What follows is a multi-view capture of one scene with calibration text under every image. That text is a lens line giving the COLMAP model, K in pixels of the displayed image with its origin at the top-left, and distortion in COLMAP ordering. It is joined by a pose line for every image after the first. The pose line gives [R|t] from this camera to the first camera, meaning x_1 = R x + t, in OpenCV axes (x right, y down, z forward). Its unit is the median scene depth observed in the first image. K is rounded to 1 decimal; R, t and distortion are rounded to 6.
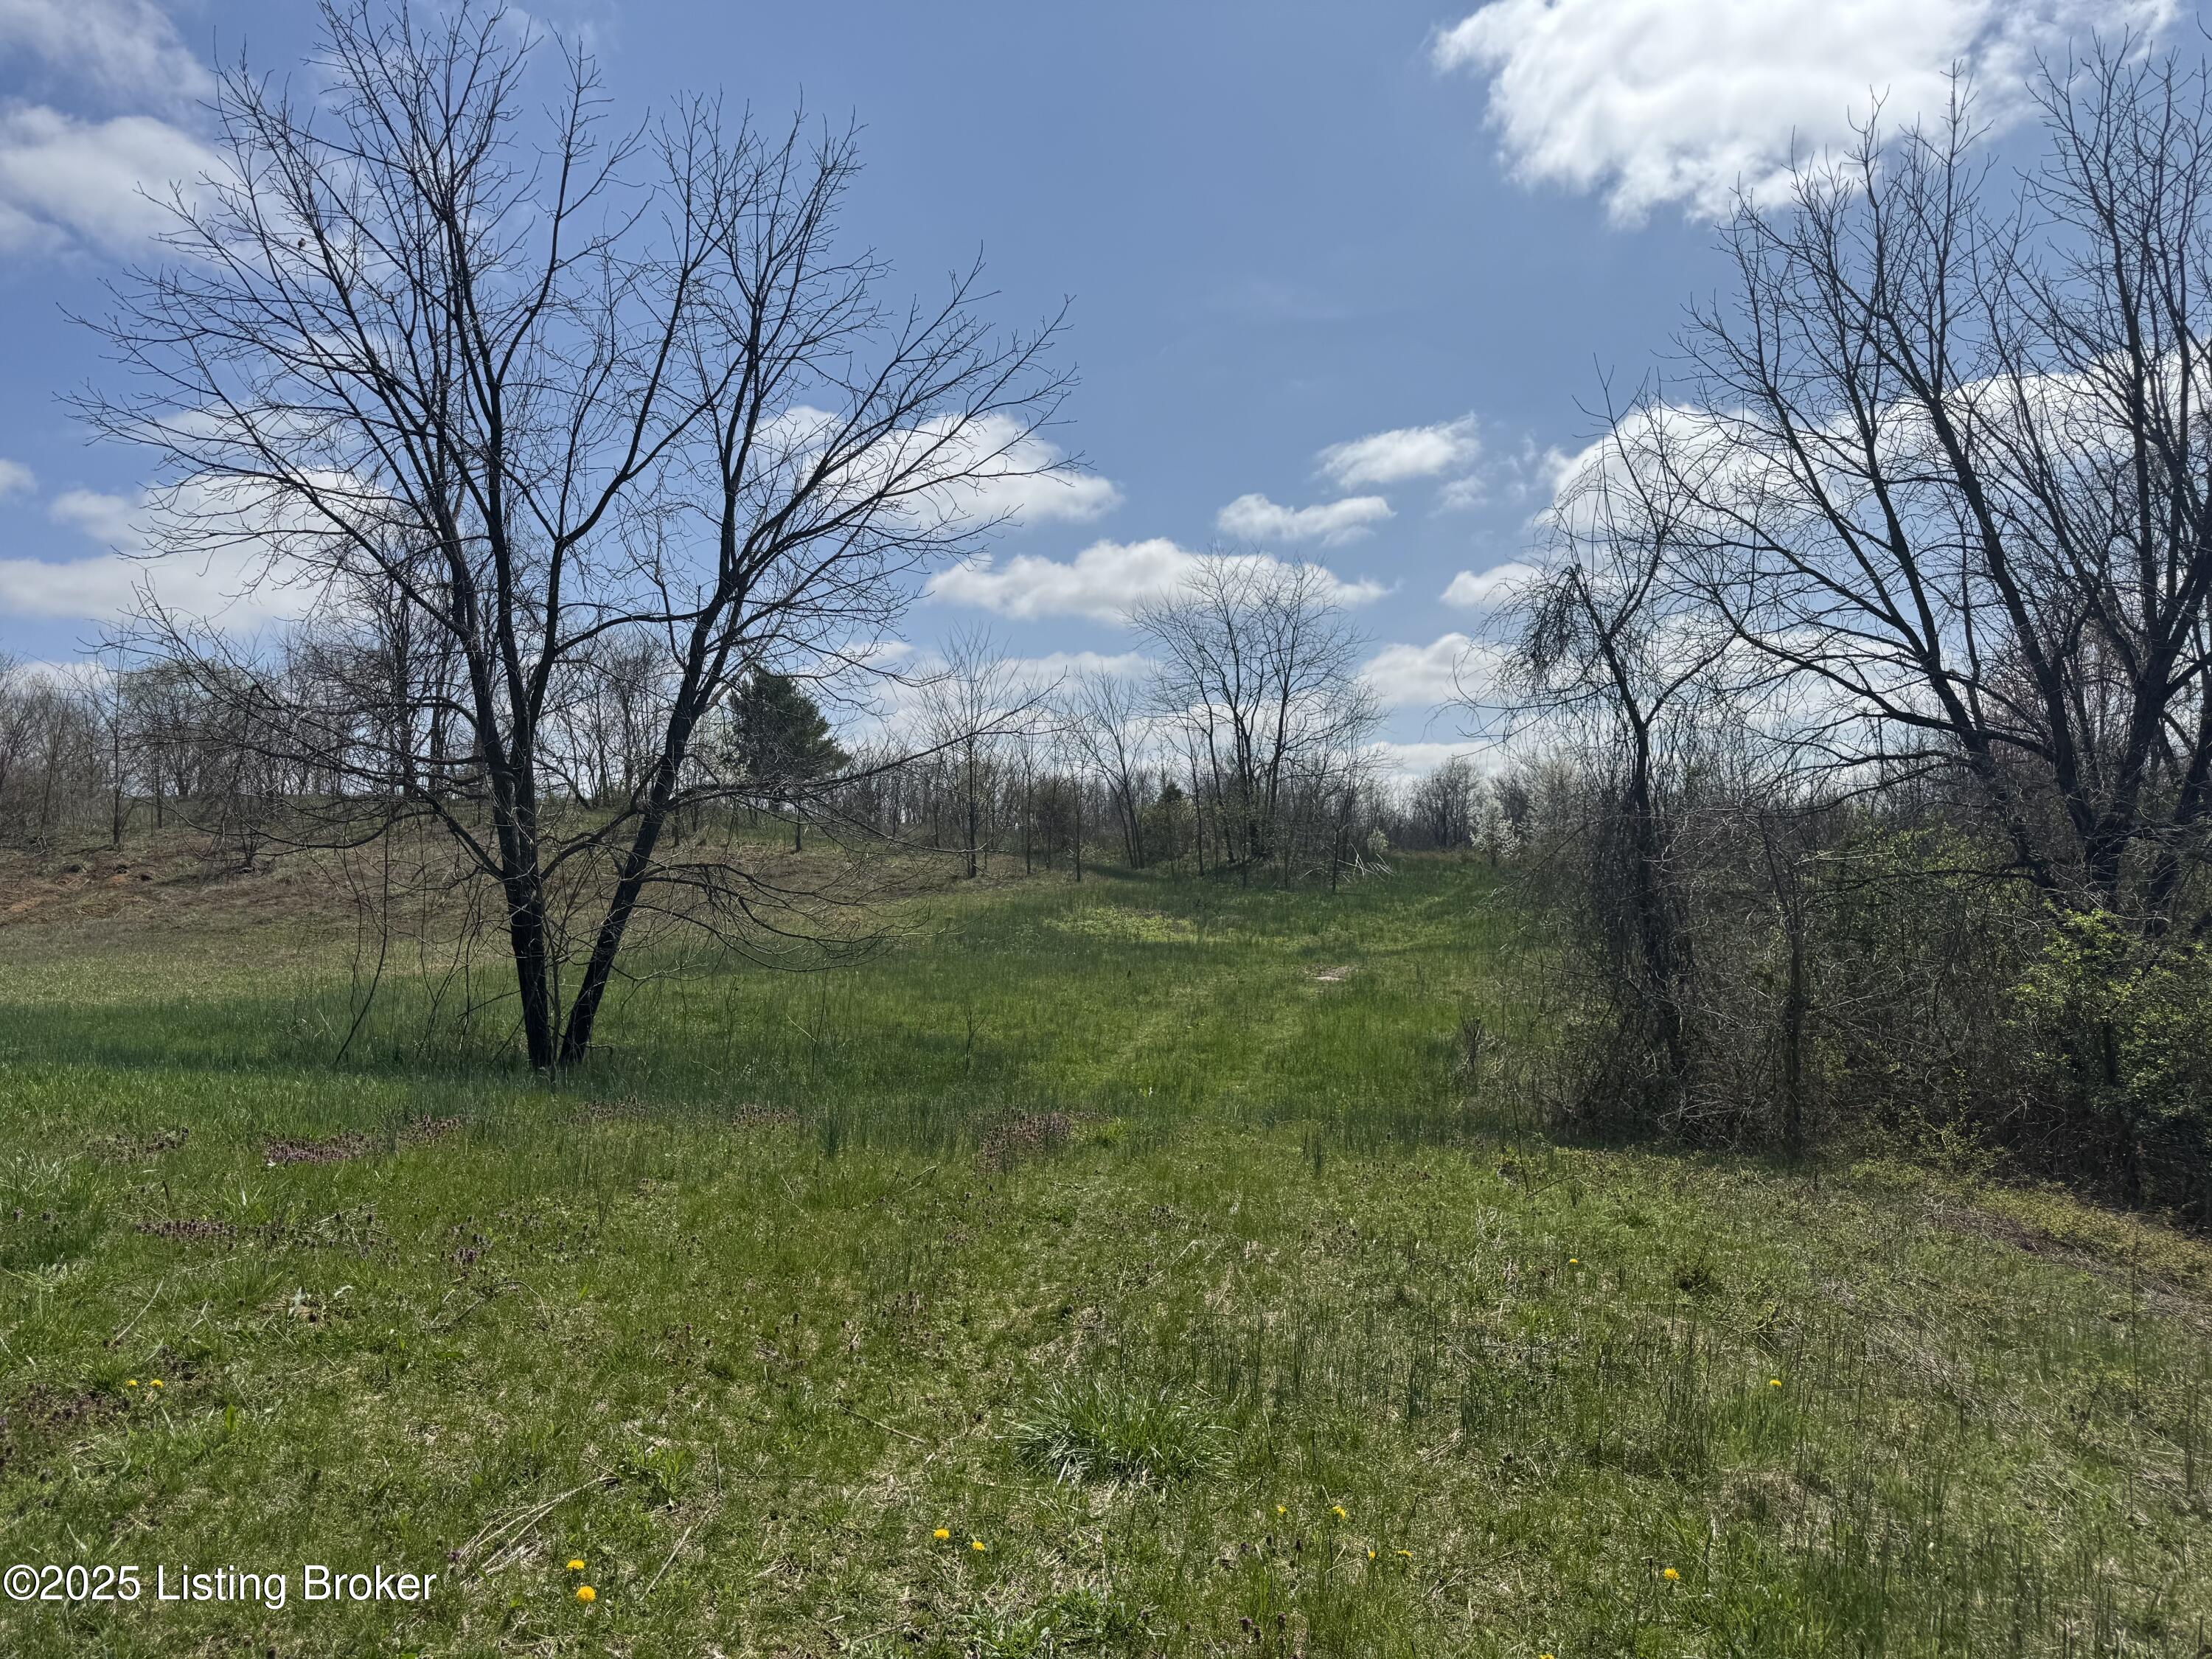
lens RADIAL K [[1556.1, 0, 1098.7], [0, 1556.1, 841.4], [0, 0, 1]] dist [0.124218, -0.166091]
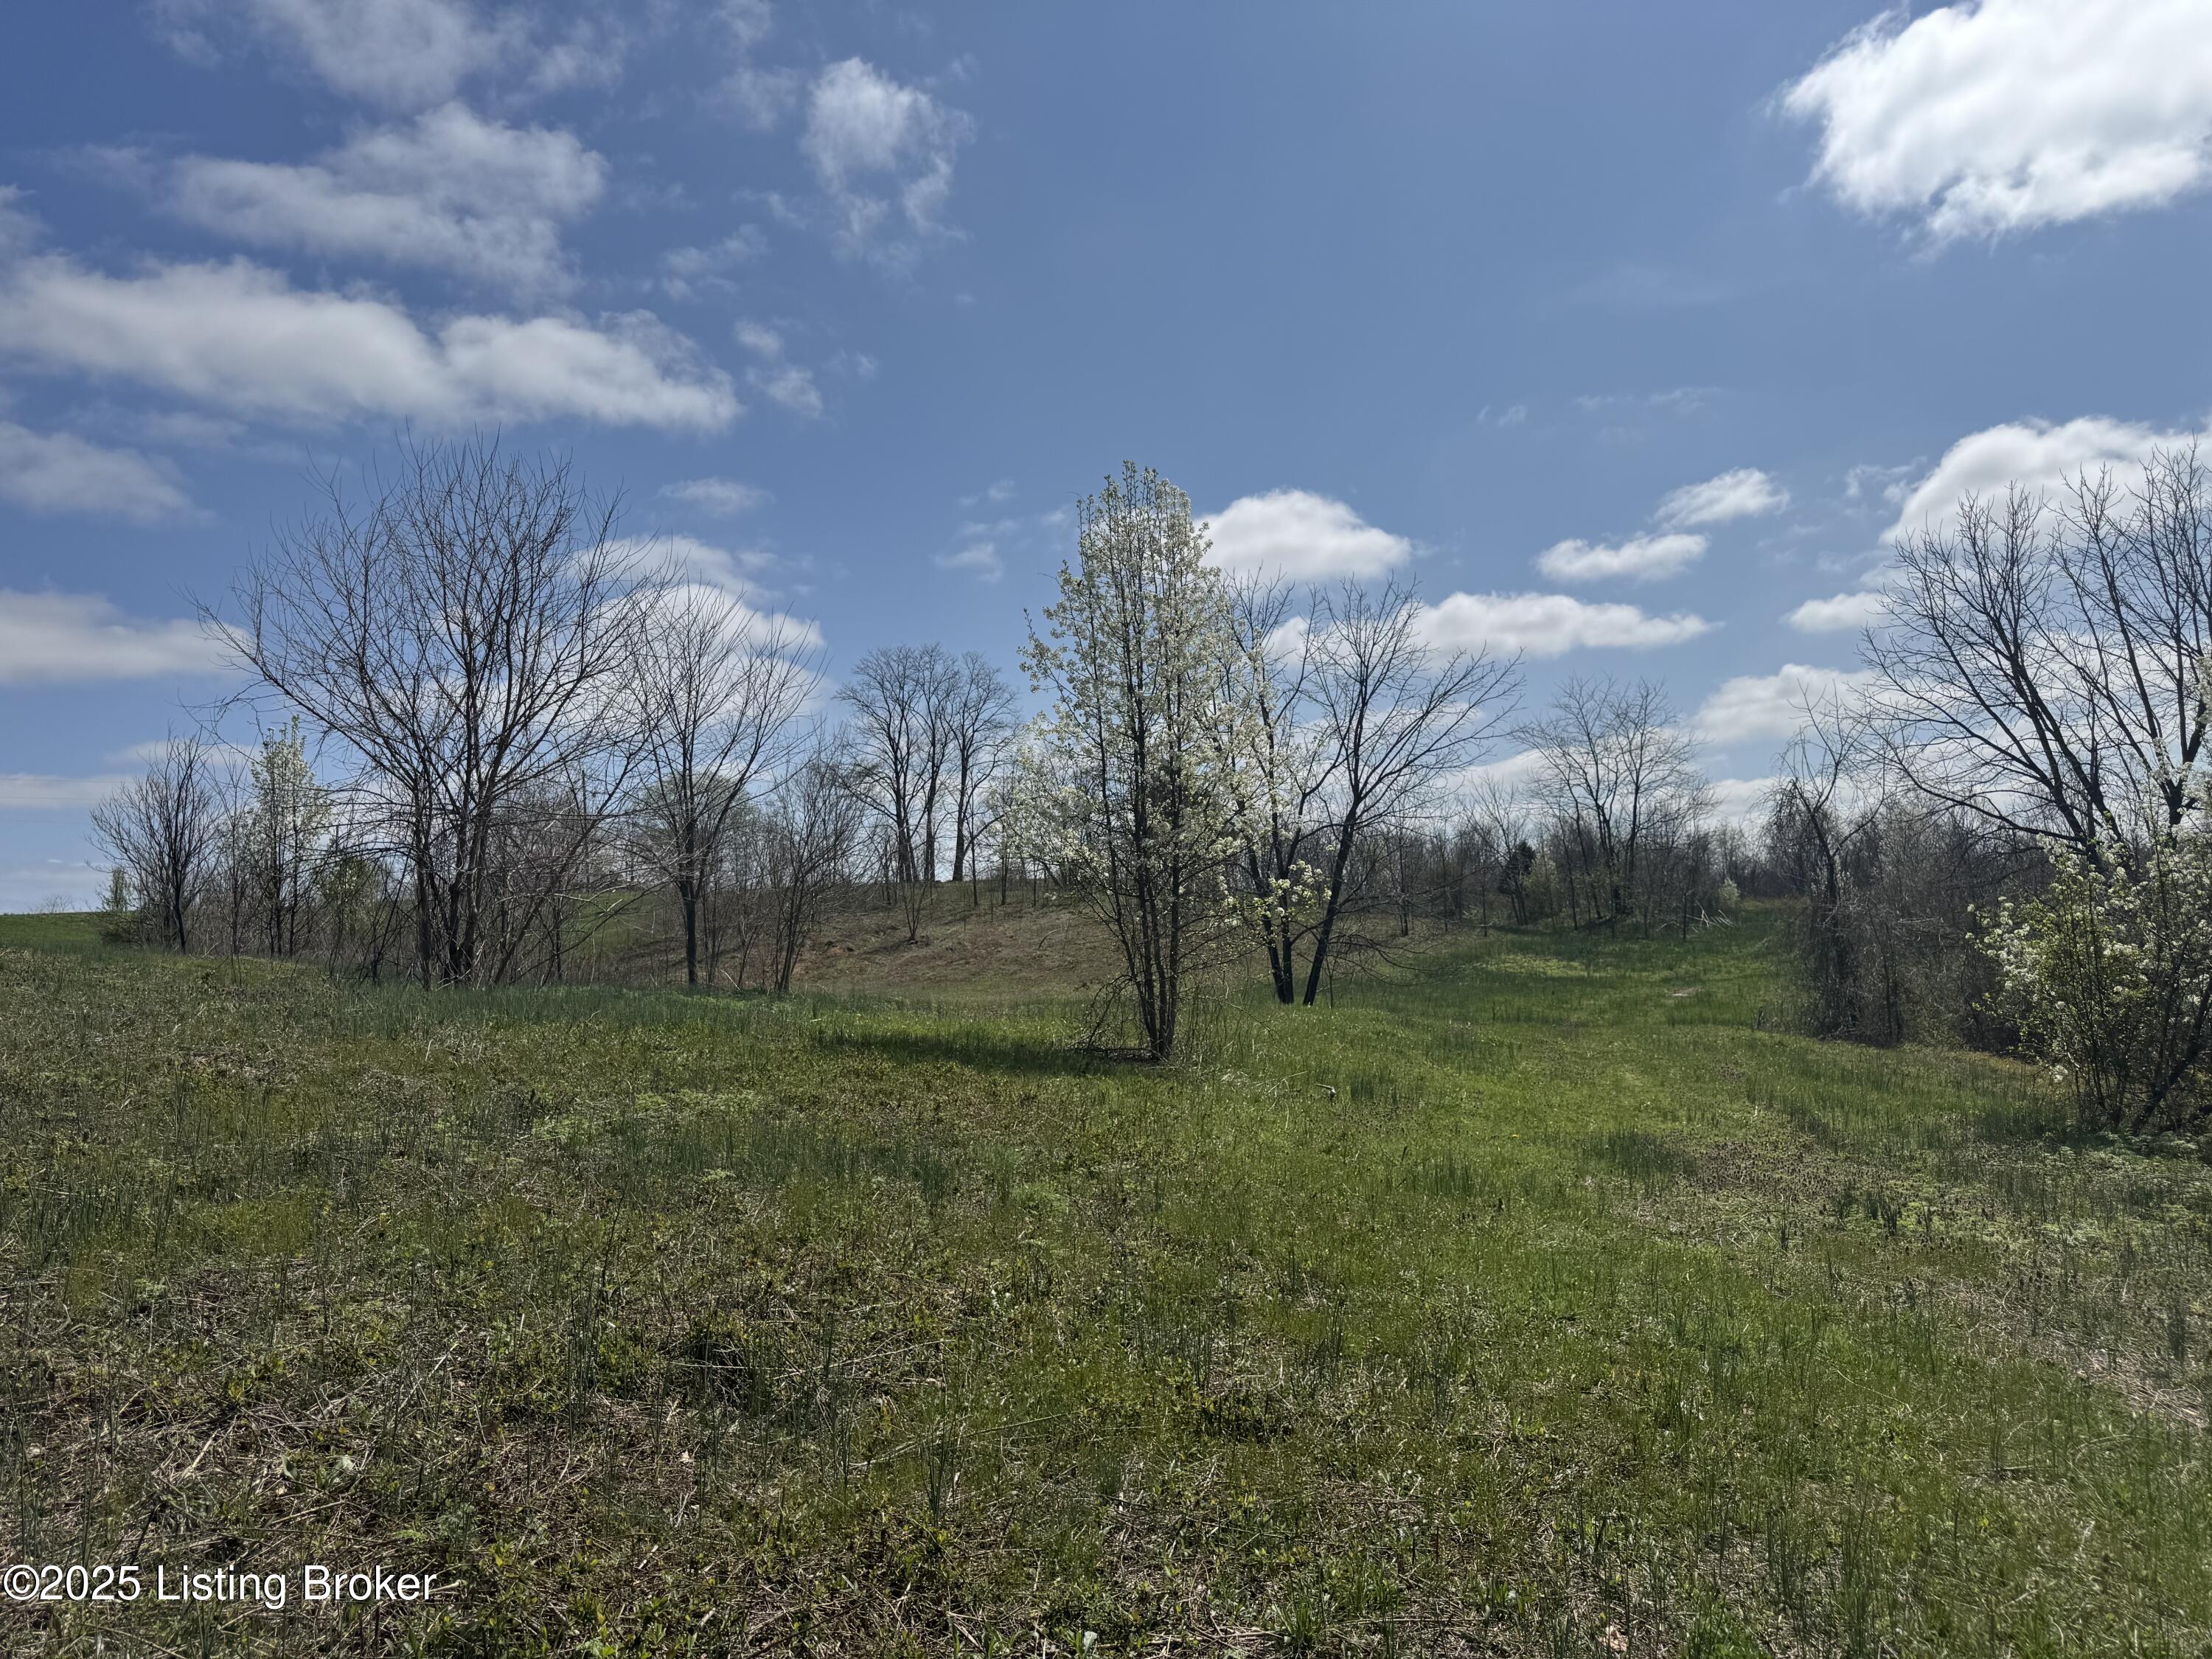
lens RADIAL K [[1556.1, 0, 1098.7], [0, 1556.1, 841.4], [0, 0, 1]] dist [0.124218, -0.166091]
pose [[0.977735, -0.040585, -0.205881, -0.062928], [0.033181, 0.998677, -0.039289, -0.016643], [0.207203, 0.031583, 0.977788, -0.461628]]
